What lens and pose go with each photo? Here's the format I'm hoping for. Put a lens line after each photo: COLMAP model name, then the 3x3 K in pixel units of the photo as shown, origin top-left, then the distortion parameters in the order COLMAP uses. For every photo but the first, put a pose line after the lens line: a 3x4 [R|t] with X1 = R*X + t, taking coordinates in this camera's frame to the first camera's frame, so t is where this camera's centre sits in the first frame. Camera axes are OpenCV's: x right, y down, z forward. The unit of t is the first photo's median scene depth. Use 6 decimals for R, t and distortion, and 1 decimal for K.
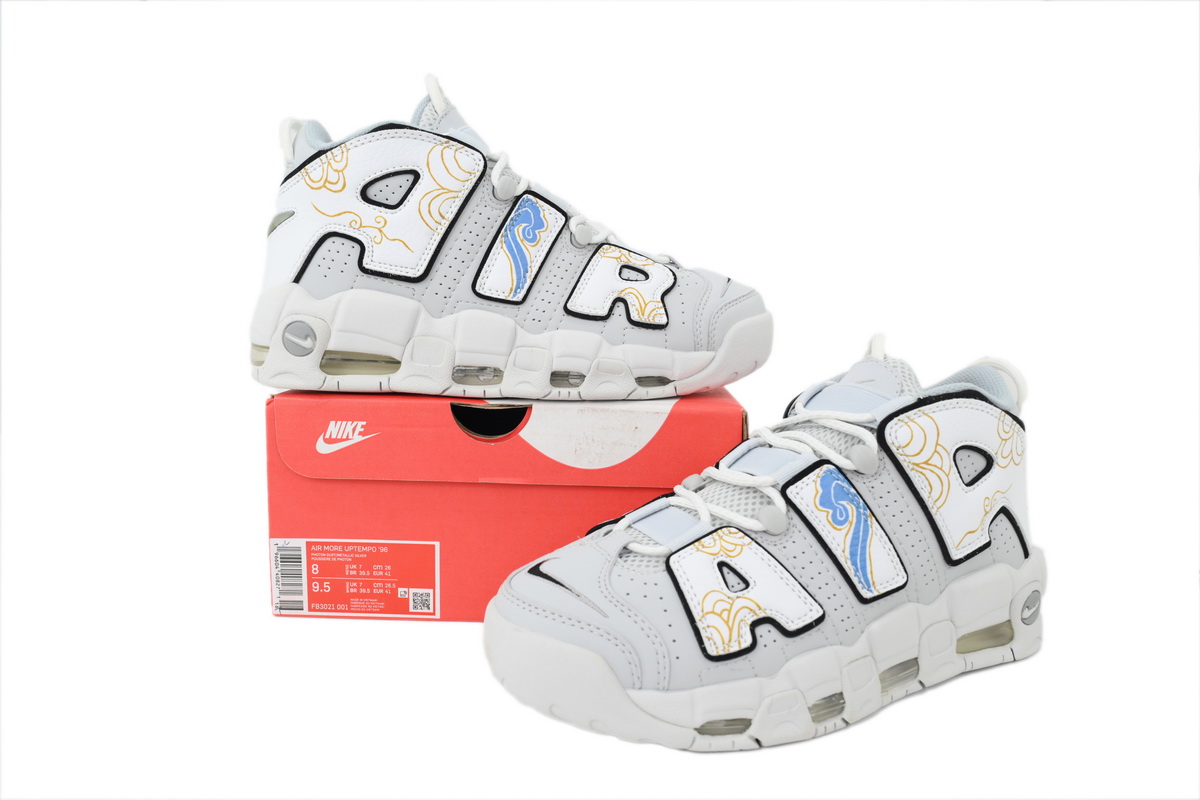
lens RADIAL K [[848.6, 0, 600.0], [0, 848.6, 400.0], [0, 0, 1]] dist [0.002160, 0.000088]
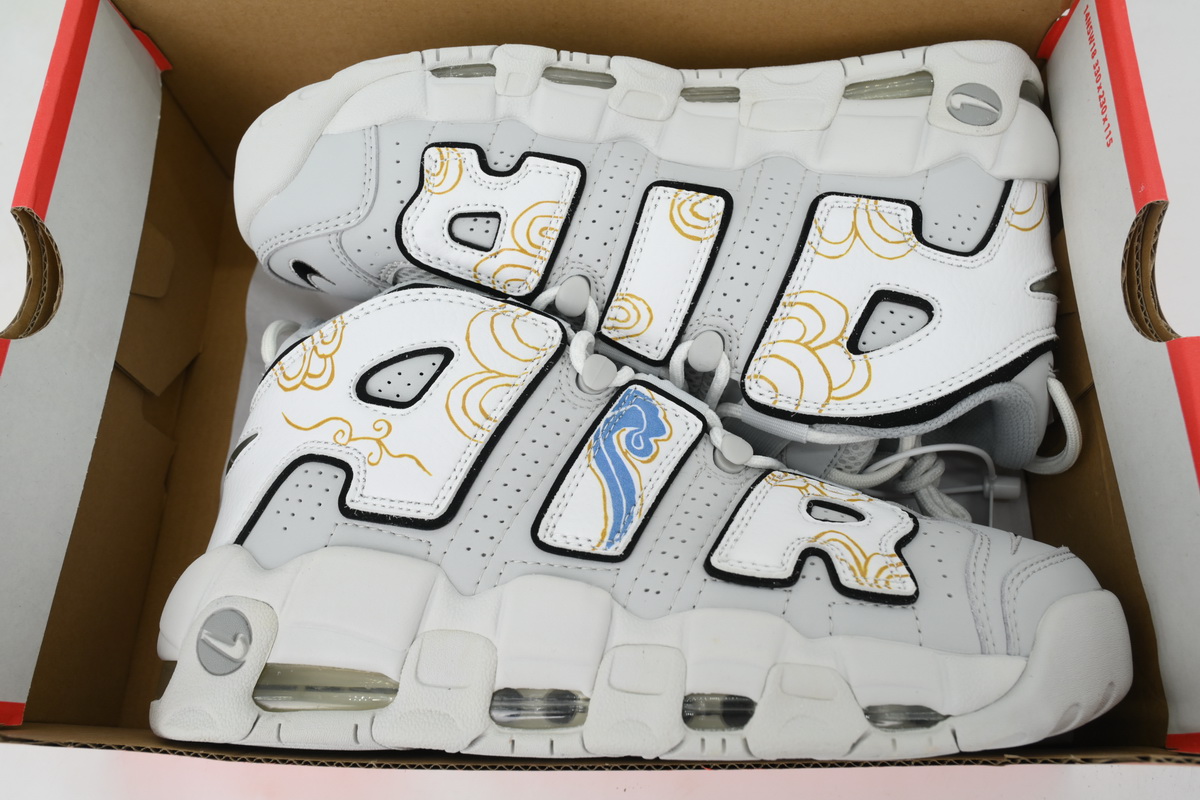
lens RADIAL K [[912.5, 0, 600.0], [0, 912.5, 400.0], [0, 0, 1]] dist [0.004491, 0.002761]
pose [[0.984686, -0.066491, -0.161162, -0.009430], [-0.009608, 0.902313, -0.430974, 0.039836], [0.174074, 0.425922, 0.887856, 0.460675]]
